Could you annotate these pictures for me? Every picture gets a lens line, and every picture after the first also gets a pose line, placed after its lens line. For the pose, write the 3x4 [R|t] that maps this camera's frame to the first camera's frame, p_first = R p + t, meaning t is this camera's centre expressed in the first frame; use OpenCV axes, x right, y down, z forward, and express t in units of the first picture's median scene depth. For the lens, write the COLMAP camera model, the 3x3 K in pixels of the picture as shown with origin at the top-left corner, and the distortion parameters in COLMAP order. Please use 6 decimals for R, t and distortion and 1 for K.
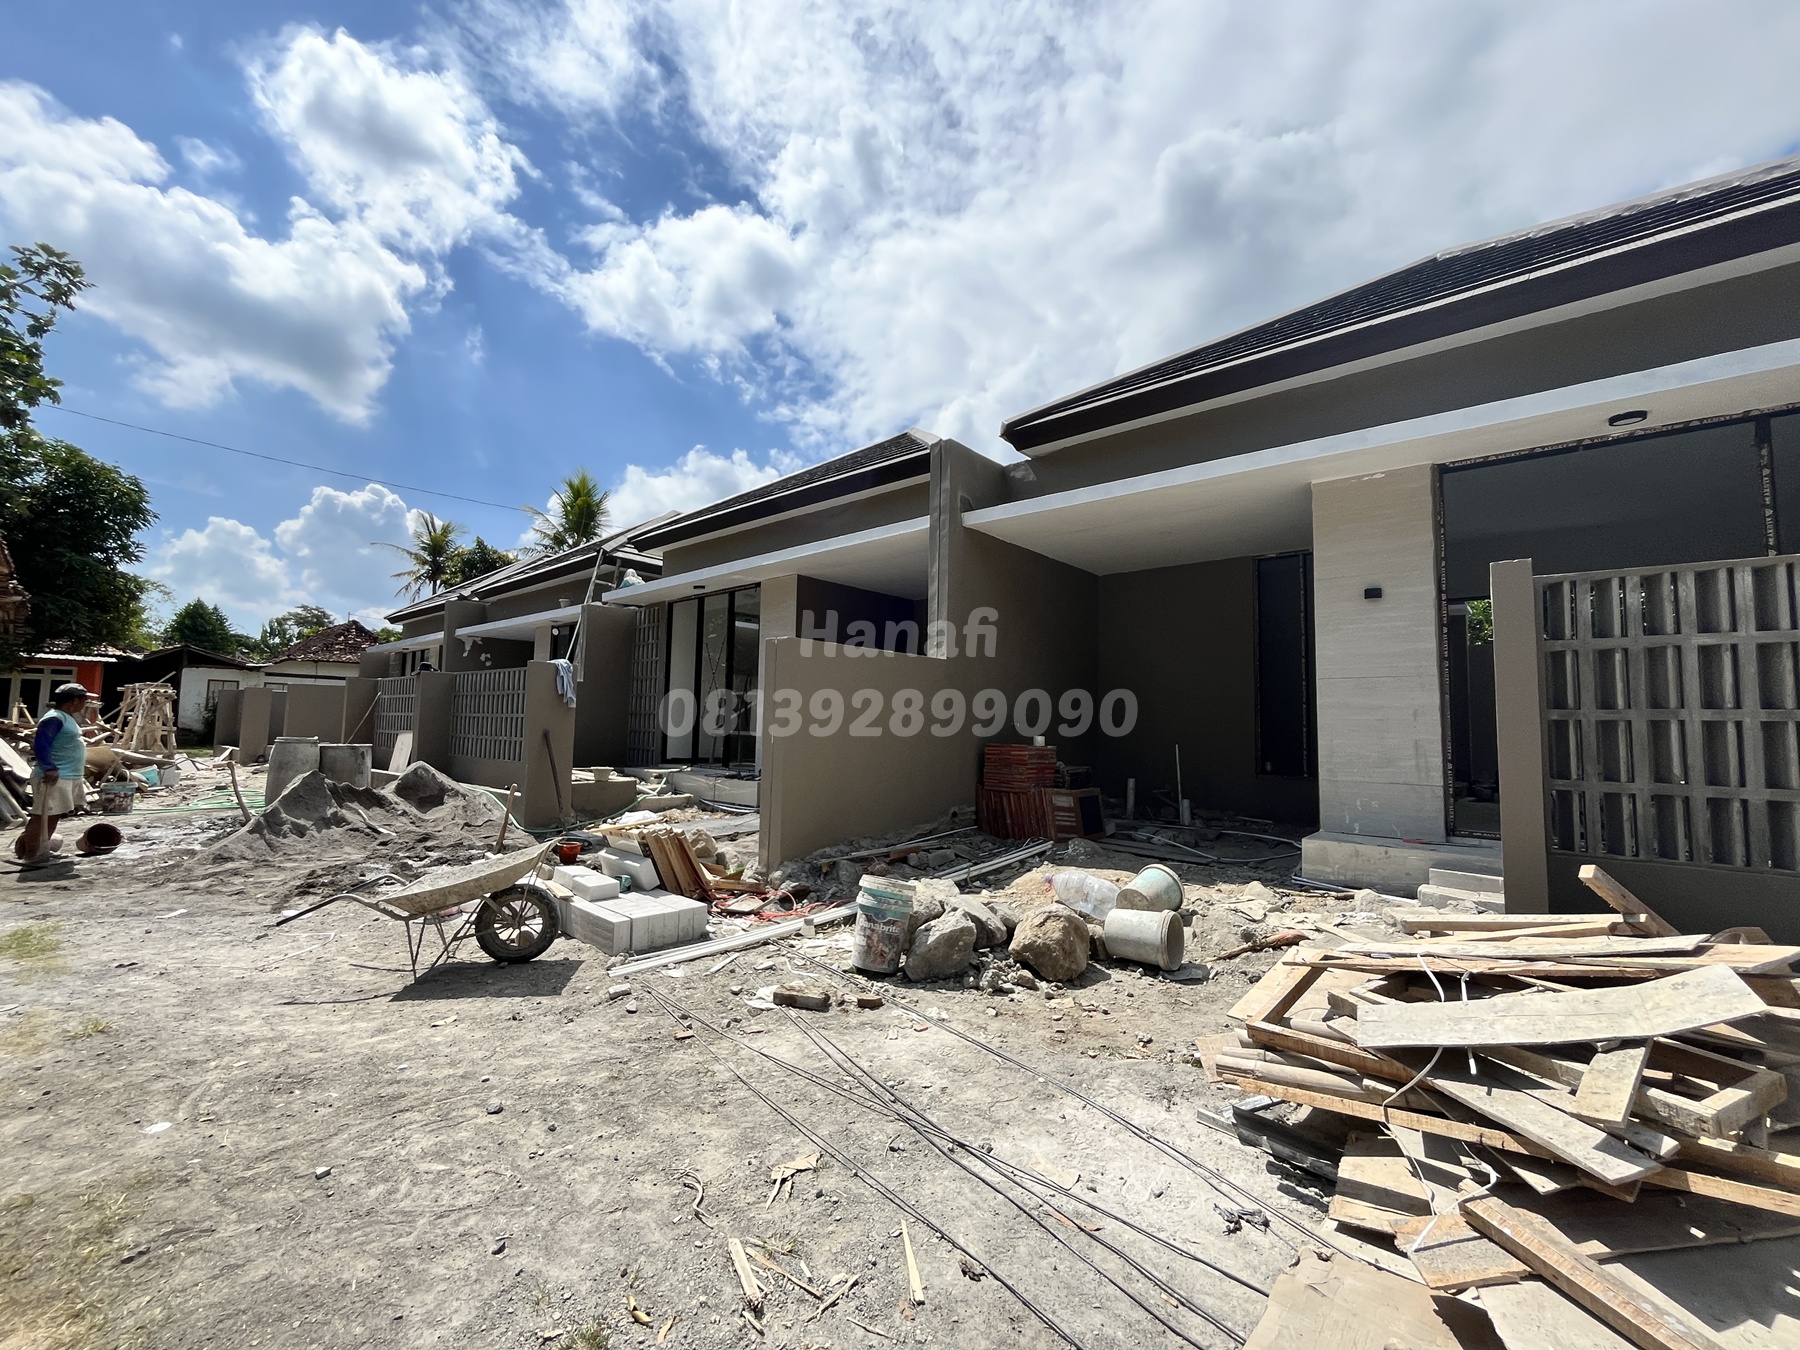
lens RADIAL K [[721.6, 0, 900.0], [0, 721.6, 675.0], [0, 0, 1]] dist [-0.001800, -0.000793]
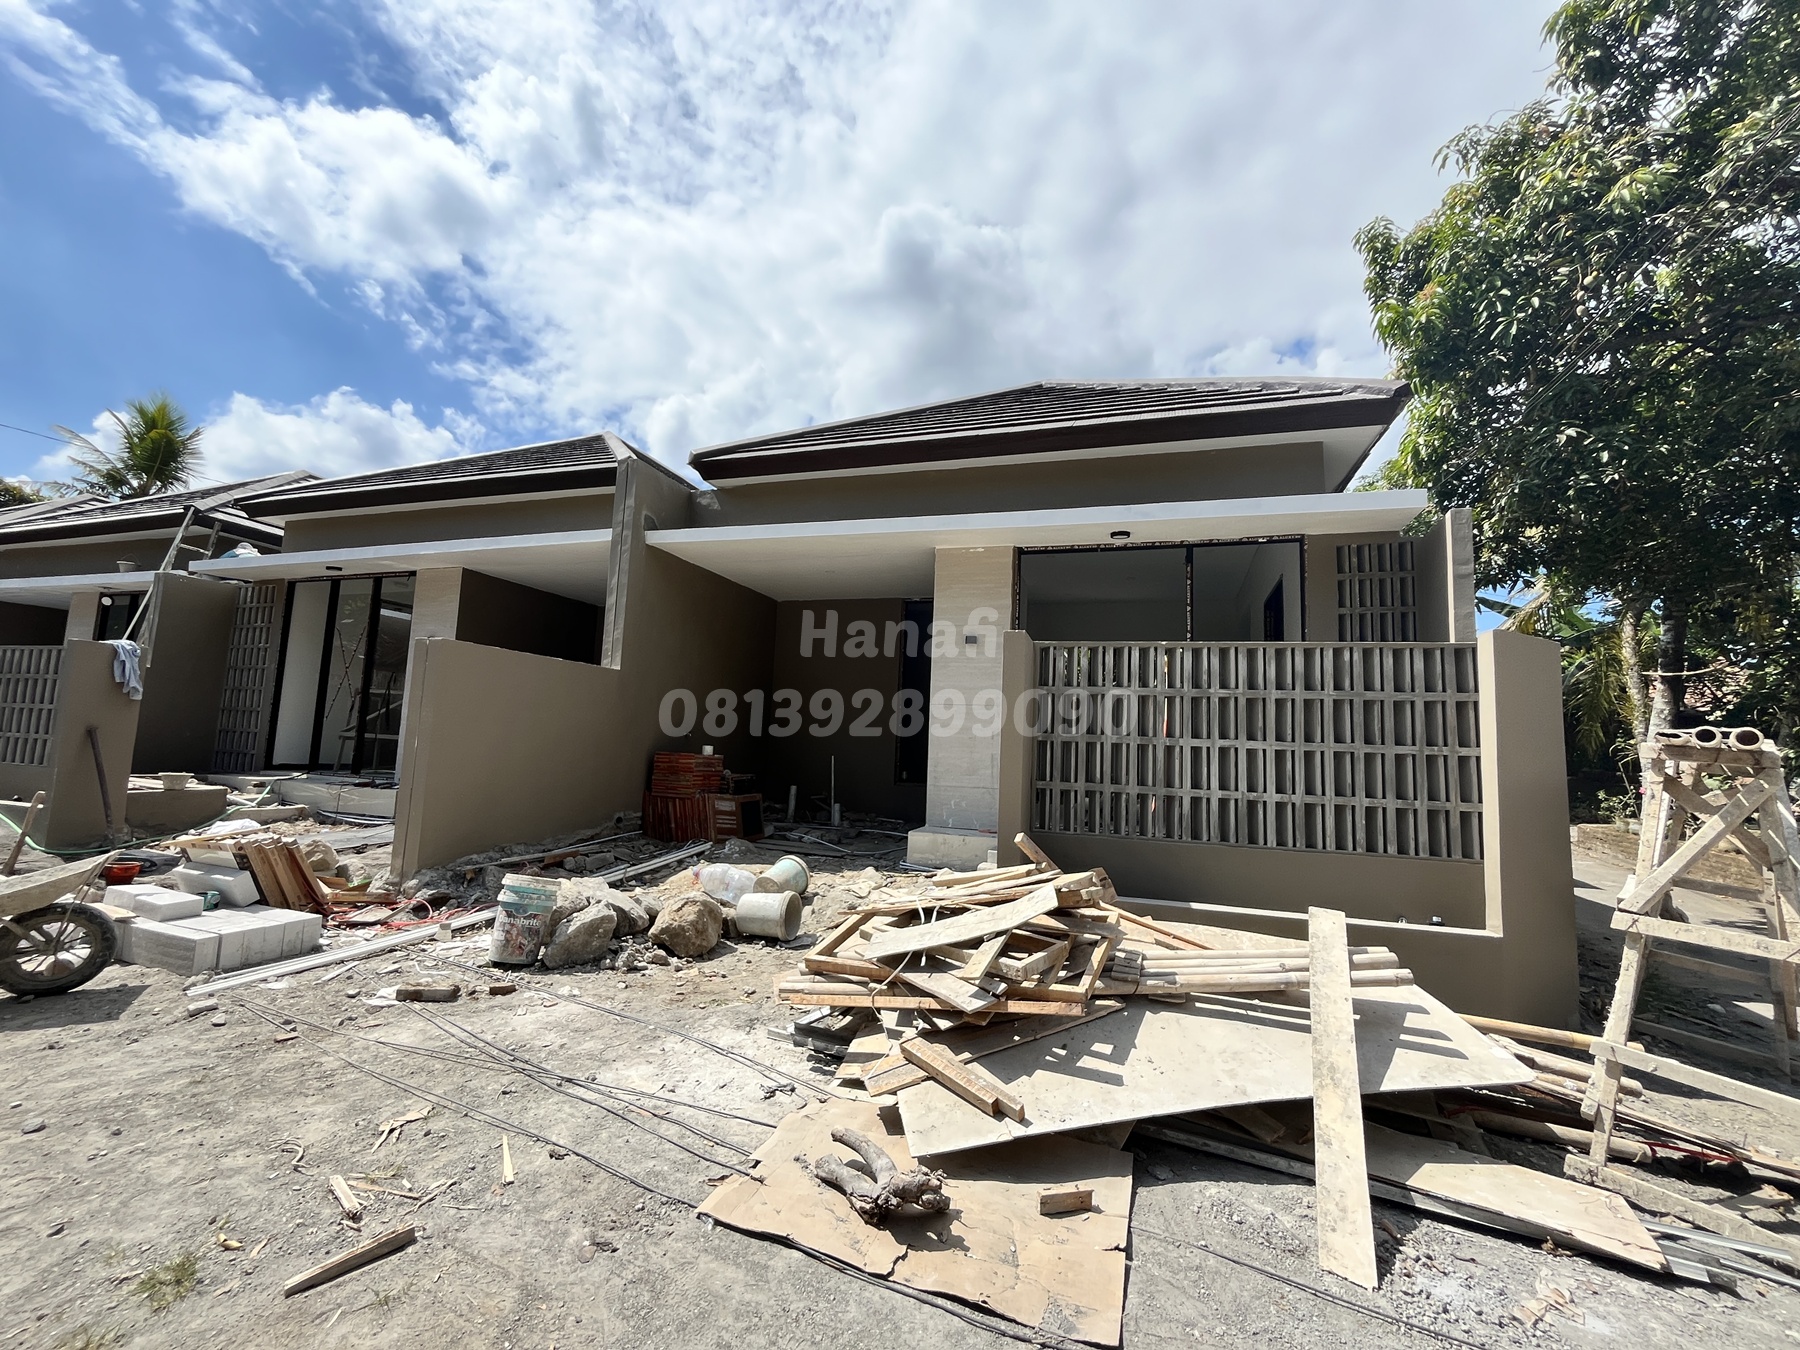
lens RADIAL K [[726.3, 0, 897.5], [0, 726.3, 672.2], [0, 0, 1]] dist [-0.006187, 0.000267]
pose [[0.920215, 0.059265, 0.386899, 0.034582], [-0.051560, 0.998211, -0.030275, -0.008779], [-0.388002, 0.007911, 0.921625, -0.141146]]
